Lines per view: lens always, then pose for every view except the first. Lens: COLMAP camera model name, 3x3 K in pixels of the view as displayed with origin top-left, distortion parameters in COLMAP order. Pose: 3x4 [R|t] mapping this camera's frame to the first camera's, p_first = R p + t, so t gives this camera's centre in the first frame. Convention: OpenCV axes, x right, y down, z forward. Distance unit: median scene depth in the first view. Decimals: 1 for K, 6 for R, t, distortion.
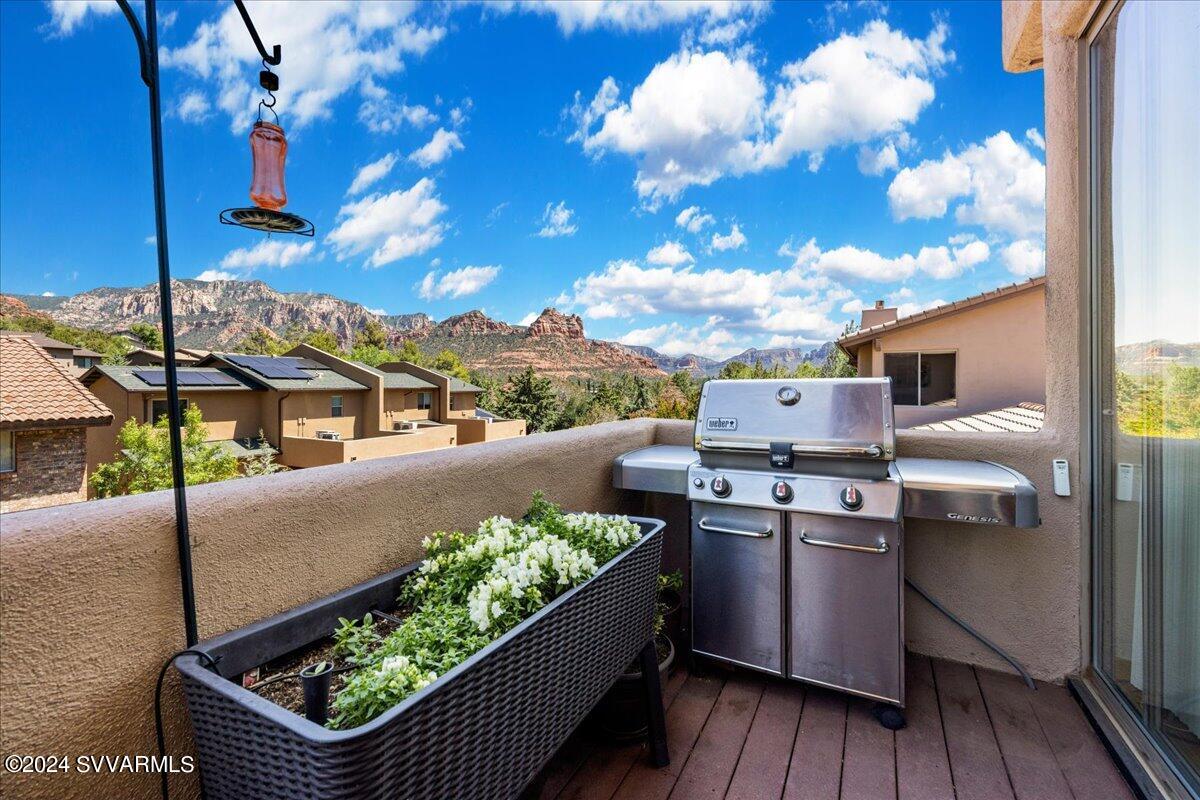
lens RADIAL K [[489.7, 0, 598.8], [0, 489.7, 387.1], [0, 0, 1]] dist [0.000612, 0.000058]
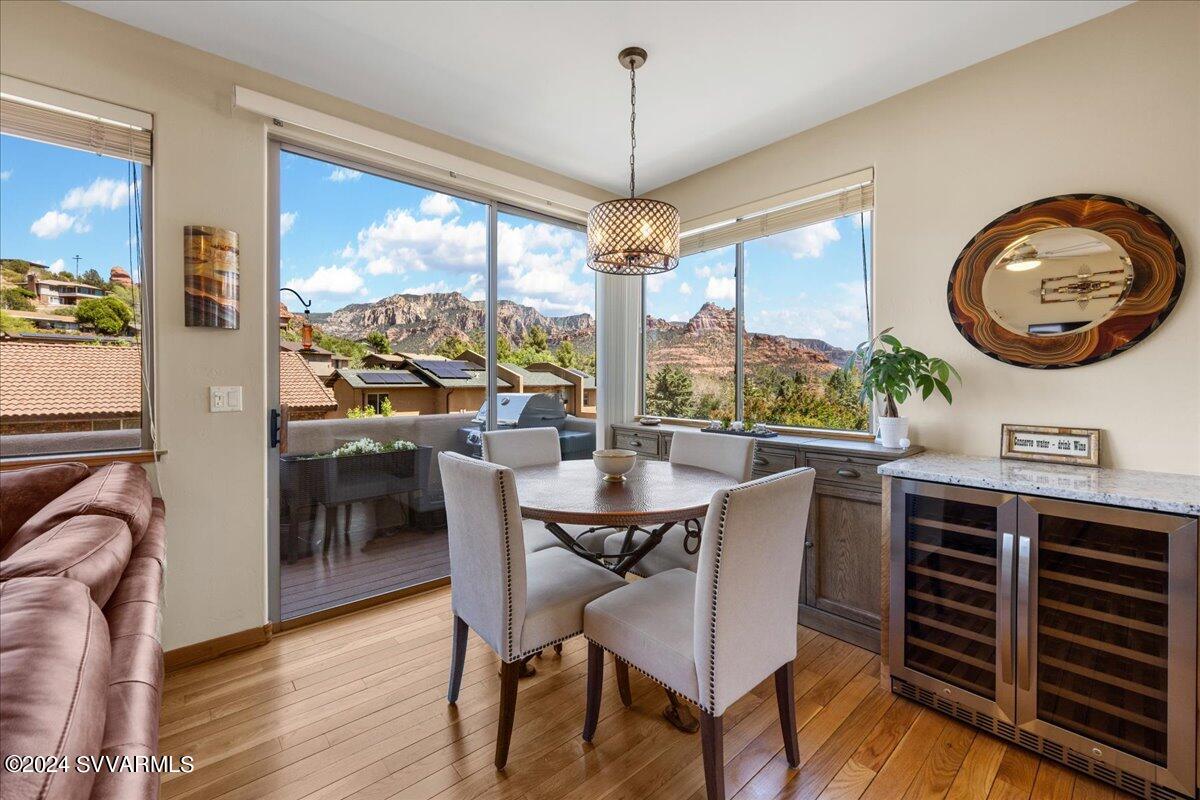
lens RADIAL K [[487.9, 0, 594.0], [0, 487.9, 381.3], [0, 0, 1]] dist [-0.000300, -0.000244]
pose [[0.945755, 0.001608, -0.324877, 0.117393], [-0.002827, 0.999991, -0.003278, -0.005426], [0.324869, 0.004018, 0.945751, -0.080882]]
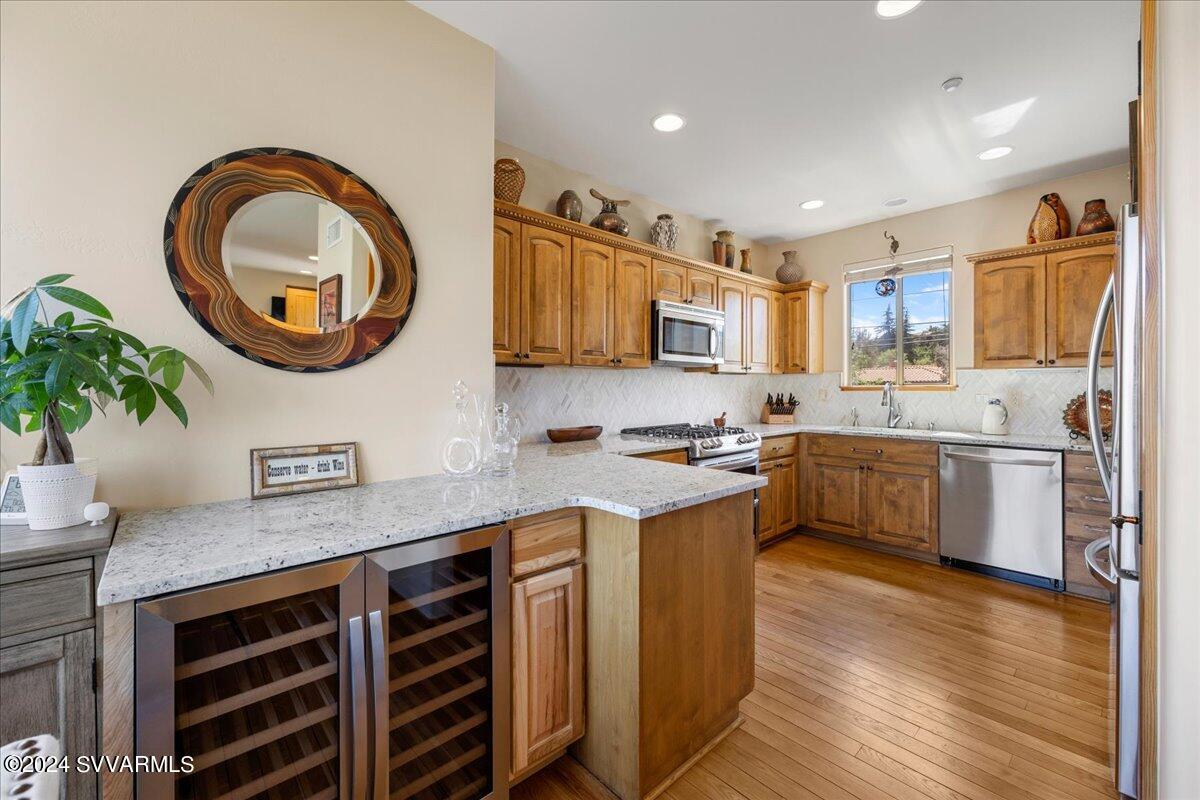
lens RADIAL K [[489.7, 0, 598.8], [0, 489.7, 387.1], [0, 0, 1]] dist [0.000612, 0.000058]
pose [[0.292326, 0.000906, 0.956318, 0.112645], [0.005585, 0.999981, -0.002655, -0.005623], [-0.956302, 0.006117, 0.292316, -0.033927]]
